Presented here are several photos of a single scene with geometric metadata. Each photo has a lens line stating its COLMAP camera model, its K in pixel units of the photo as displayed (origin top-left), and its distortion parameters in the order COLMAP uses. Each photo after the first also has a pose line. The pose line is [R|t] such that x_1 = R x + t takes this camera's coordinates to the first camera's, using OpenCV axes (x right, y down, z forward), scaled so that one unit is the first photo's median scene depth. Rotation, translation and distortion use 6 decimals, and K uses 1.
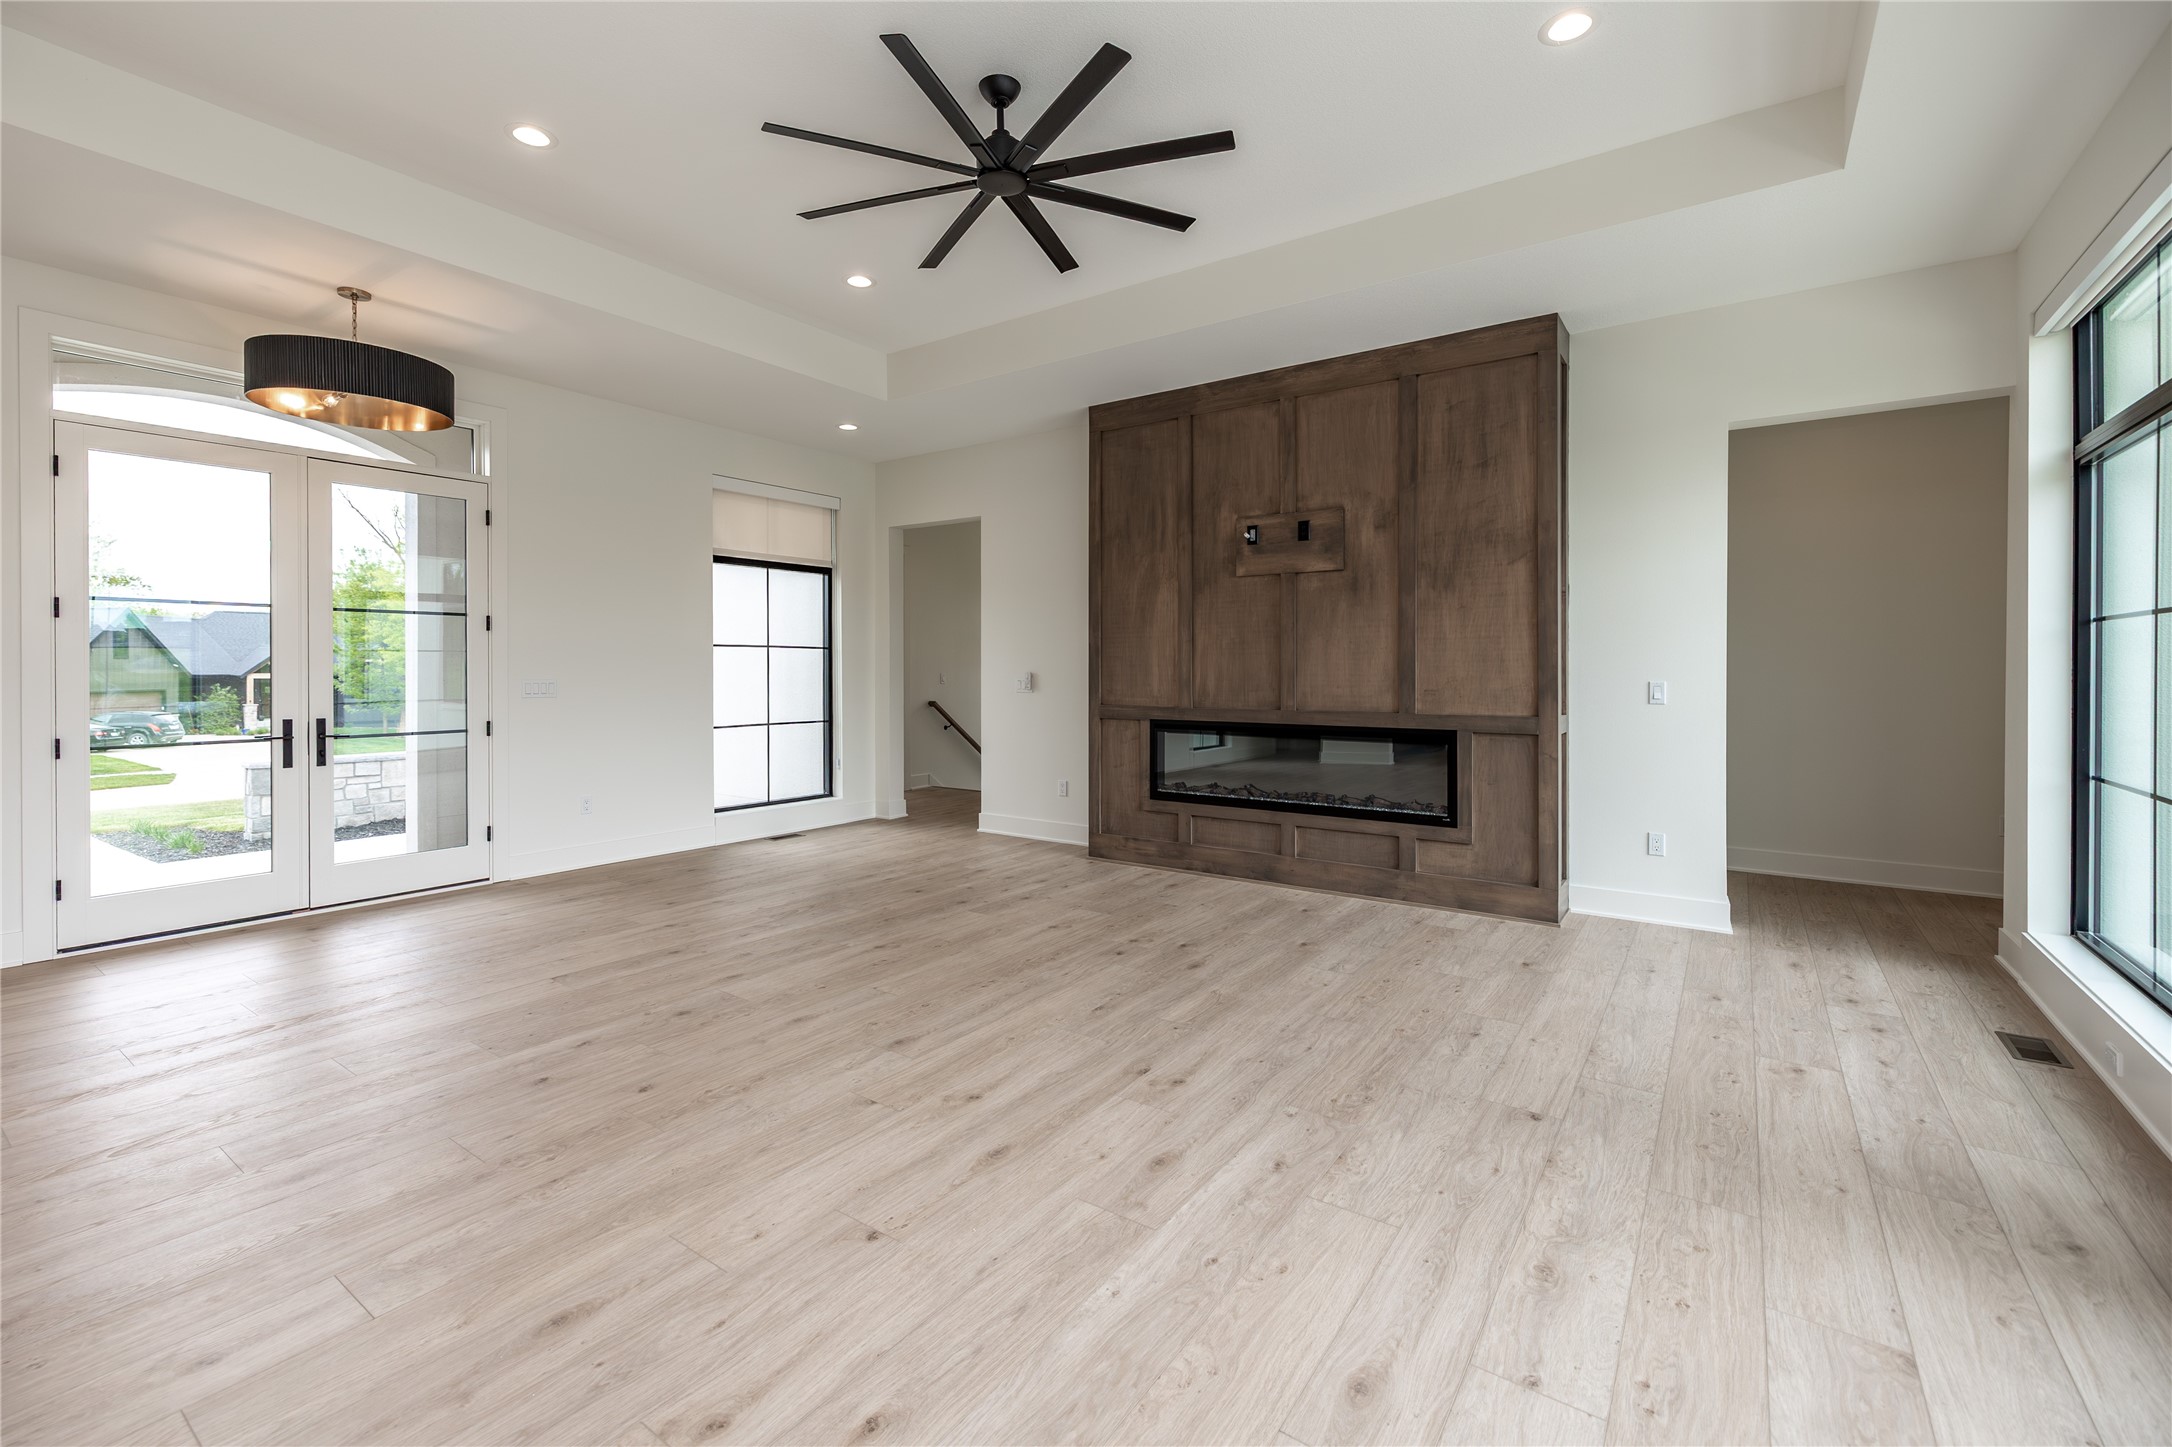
lens RADIAL K [[945.6, 0, 1073.8], [0, 945.6, 677.4], [0, 0, 1]] dist [0.003718, -0.000294]
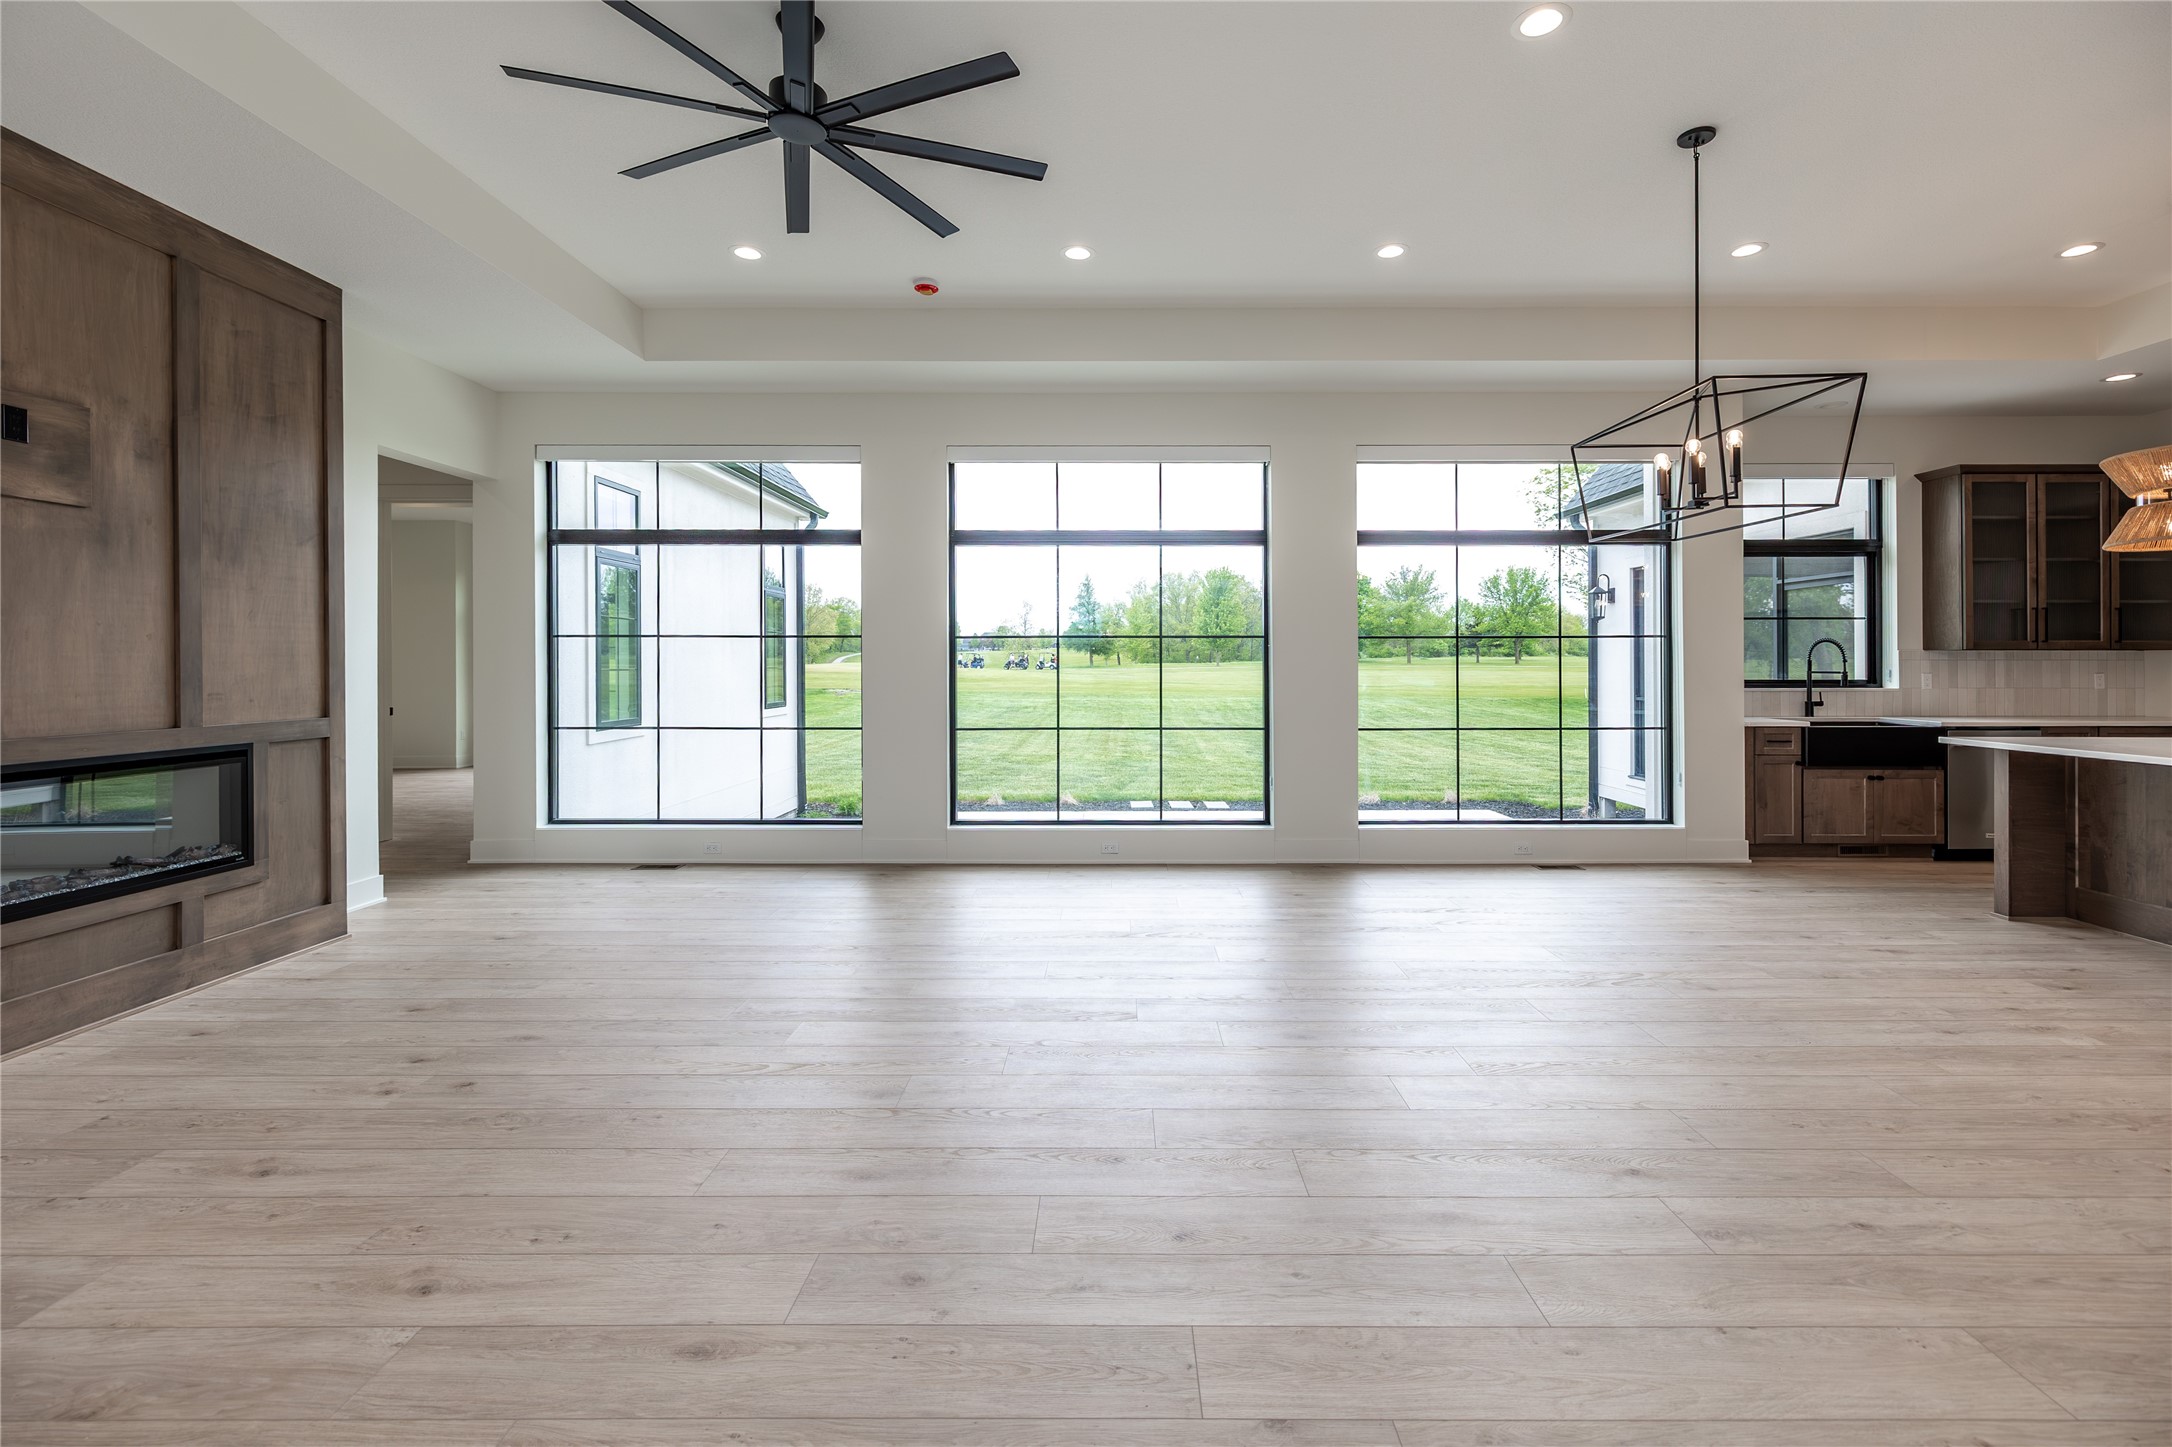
lens RADIAL K [[945.6, 0, 1122.4], [0, 945.6, 663.6], [0, 0, 1]] dist [0.003718, -0.000294]
pose [[-0.596236, 0.002616, 0.802805, -0.673341], [0.007209, 0.999972, 0.002095, -0.007164], [-0.802776, 0.007037, -0.596239, 0.884368]]
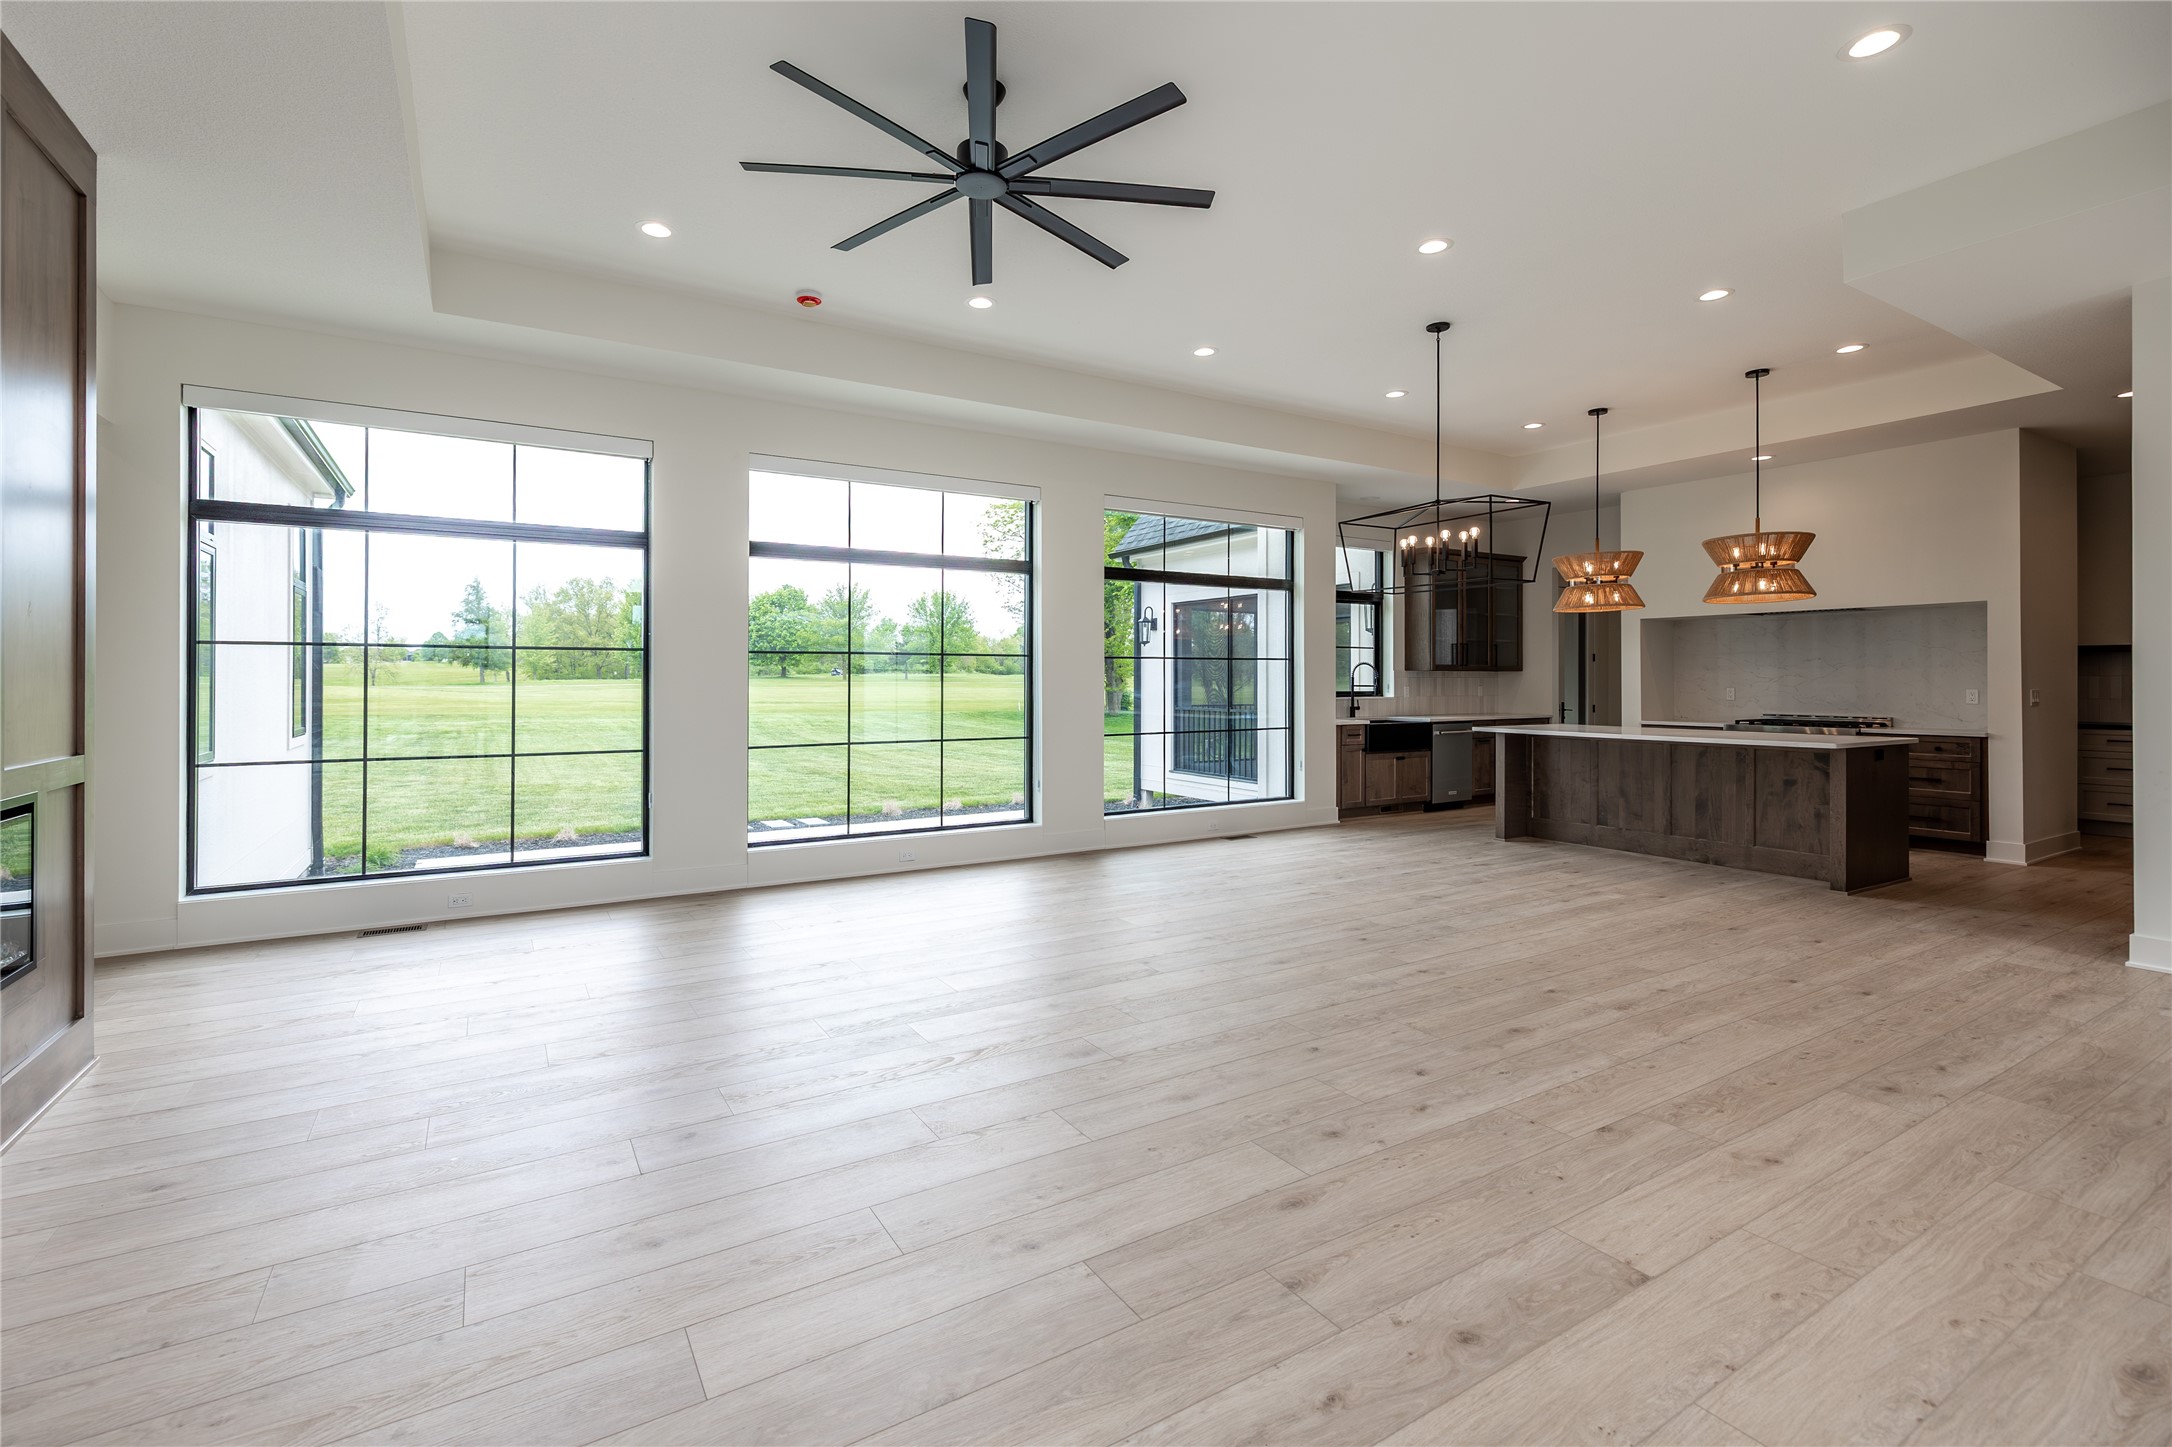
lens RADIAL K [[945.6, 0, 1073.9], [0, 945.6, 674.7], [0, 0, 1]] dist [0.003718, -0.000294]
pose [[-0.923257, 0.004404, 0.384158, -0.369330], [0.004692, 0.999989, -0.000188, -0.009441], [-0.384155, 0.001629, -0.923267, 1.276056]]
